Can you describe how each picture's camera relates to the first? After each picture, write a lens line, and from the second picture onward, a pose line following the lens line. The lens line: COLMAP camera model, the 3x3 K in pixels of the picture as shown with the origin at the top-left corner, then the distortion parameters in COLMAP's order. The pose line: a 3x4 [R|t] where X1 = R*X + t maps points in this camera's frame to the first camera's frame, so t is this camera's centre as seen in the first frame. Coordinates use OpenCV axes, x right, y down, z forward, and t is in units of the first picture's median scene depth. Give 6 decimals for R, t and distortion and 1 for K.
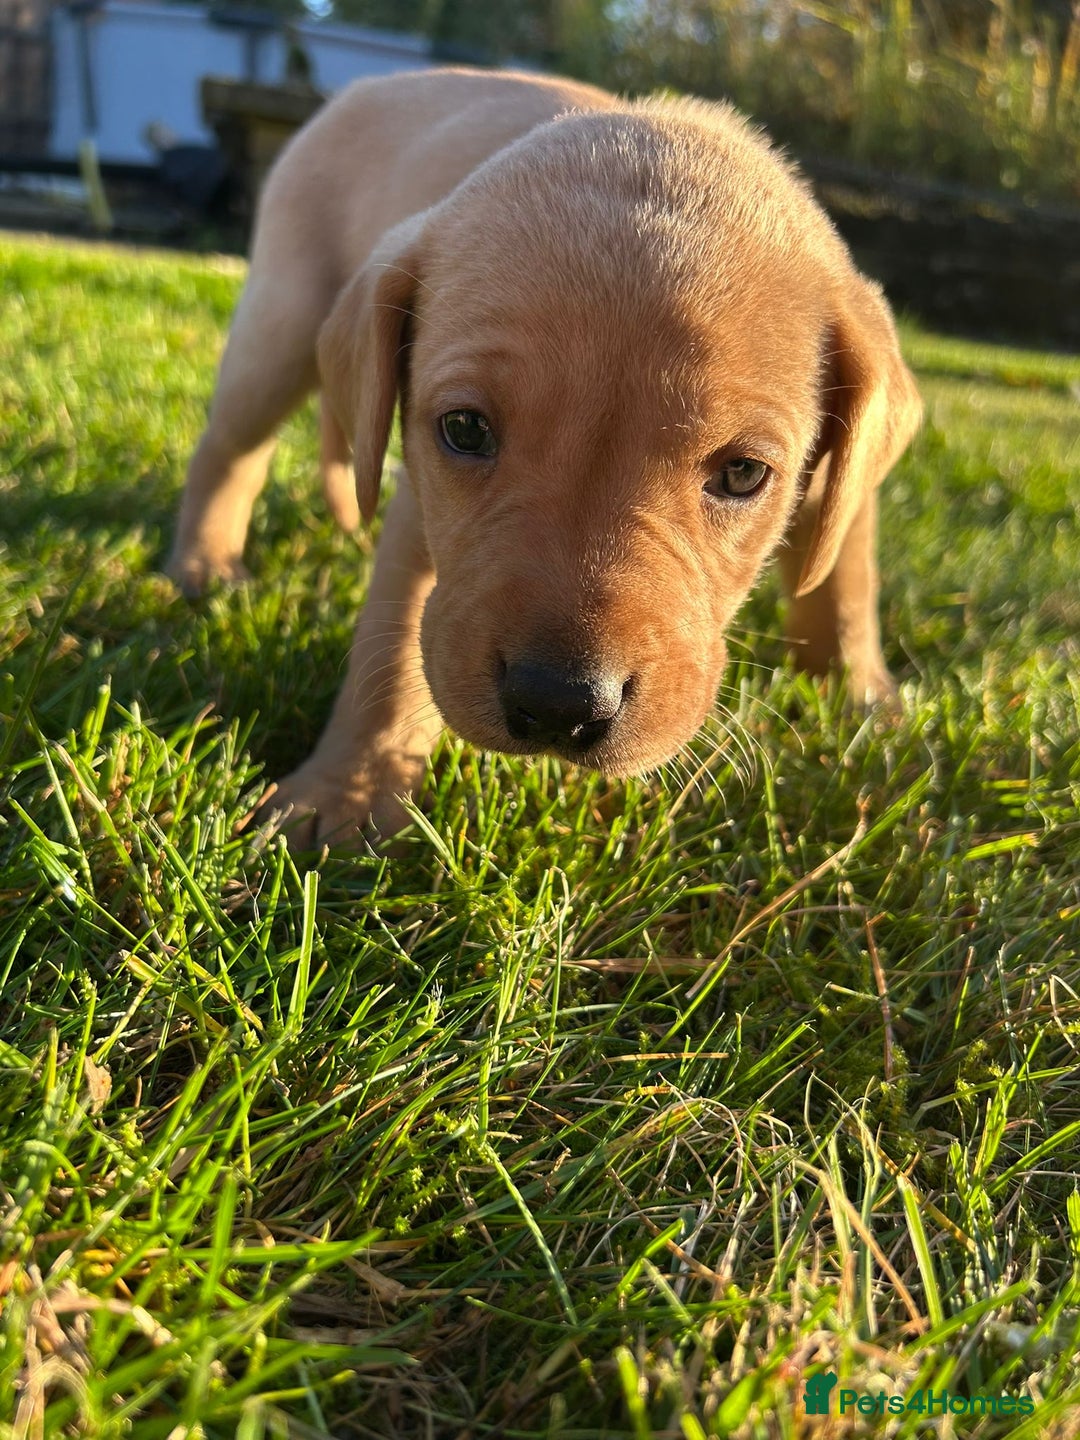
lens RADIAL K [[1101.3, 0, 526.4], [0, 1101.3, 713.7], [0, 0, 1]] dist [0.010858, -0.025628]
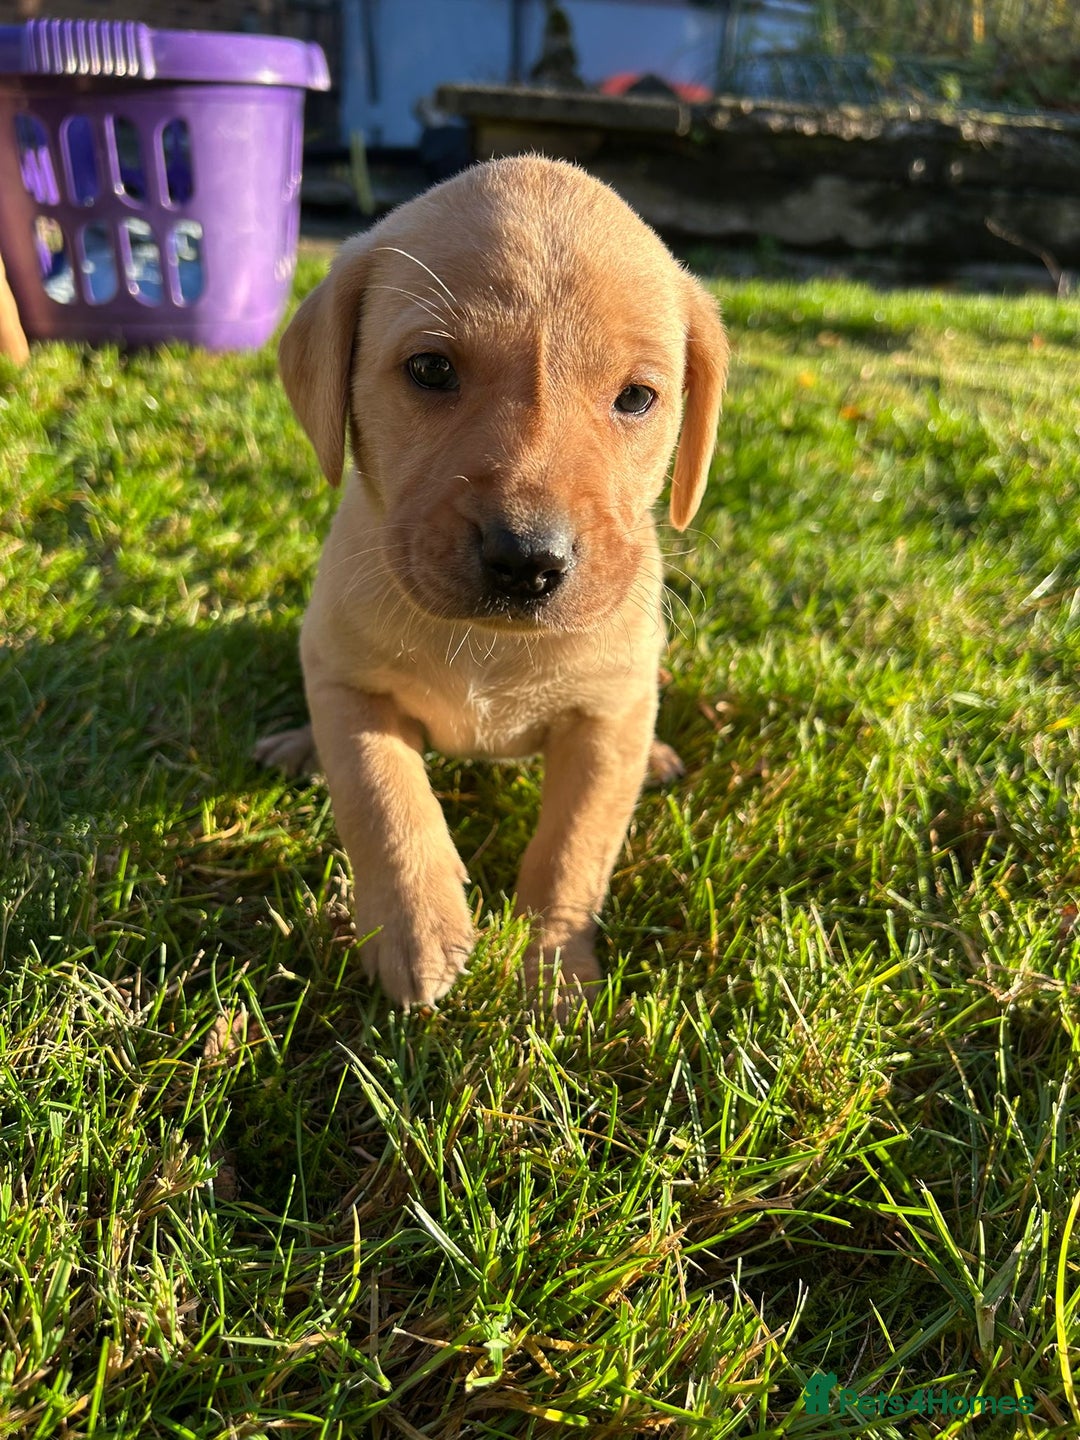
lens RADIAL K [[1101.3, 0, 532.8], [0, 1101.3, 713.9], [0, 0, 1]] dist [0.010858, -0.025628]
pose [[0.971959, 0.050752, -0.229607, 0.153830], [-0.037799, 0.997454, 0.060469, -0.009427], [0.232092, -0.050094, 0.971403, -0.185089]]
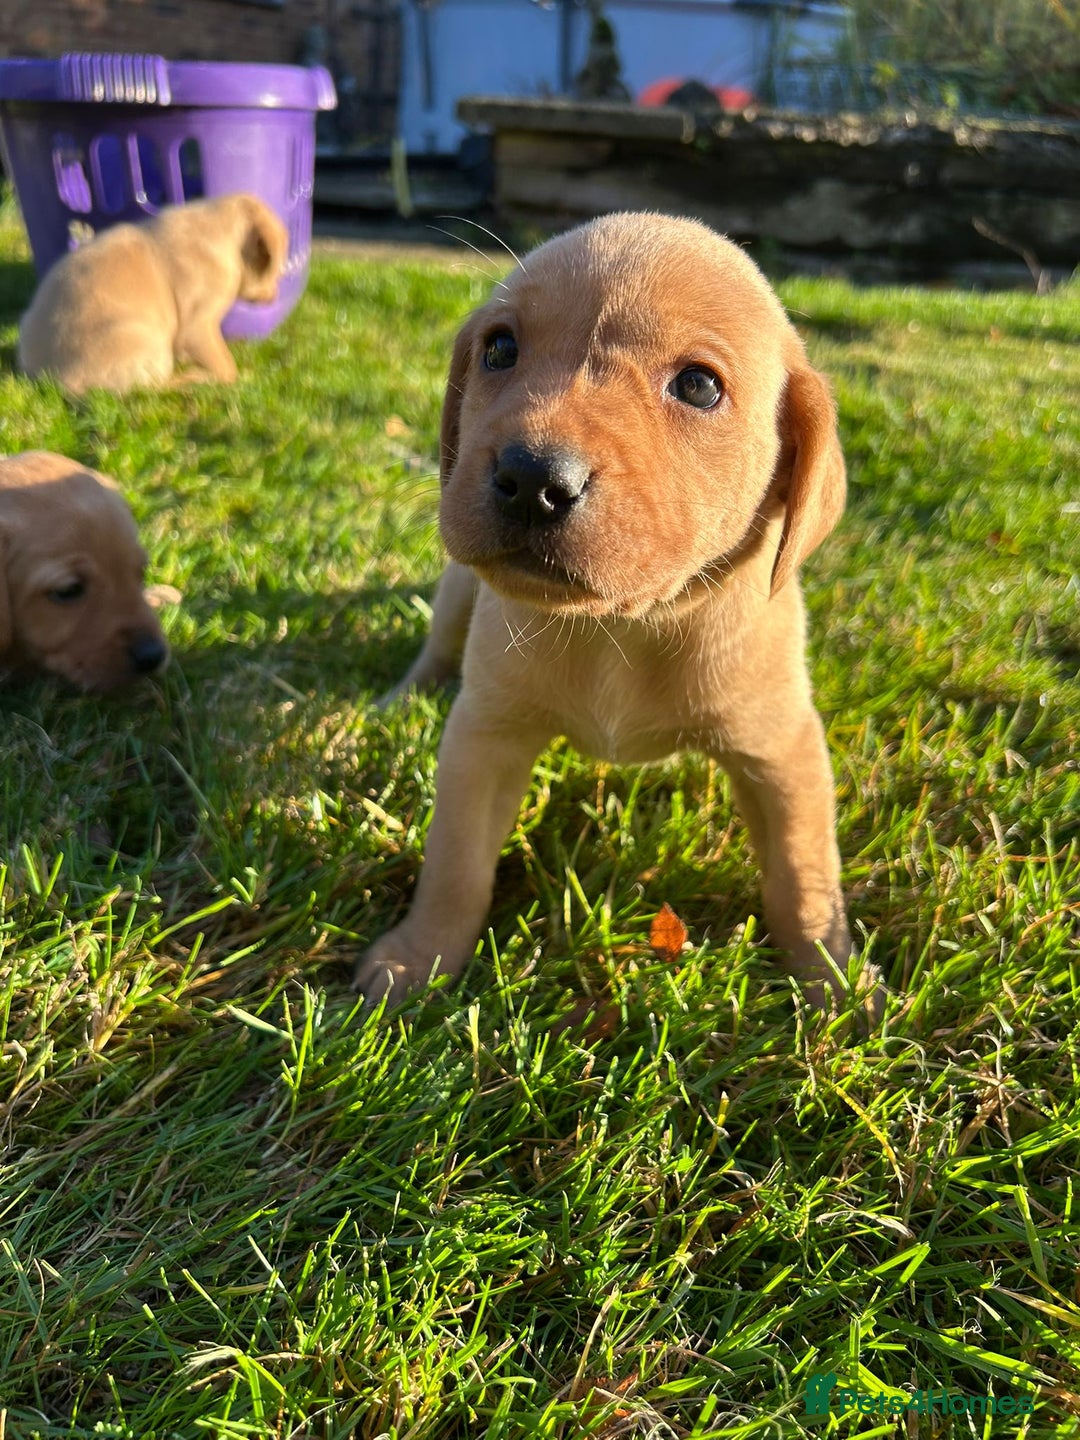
lens RADIAL K [[1101.3, 0, 539.3], [0, 1101.3, 716.7], [0, 0, 1]] dist [0.010858, -0.025628]
pose [[0.957769, 0.069333, -0.279056, 0.294986], [-0.053619, 0.996536, 0.063565, 0.038110], [0.282496, -0.045918, 0.958169, -0.296022]]
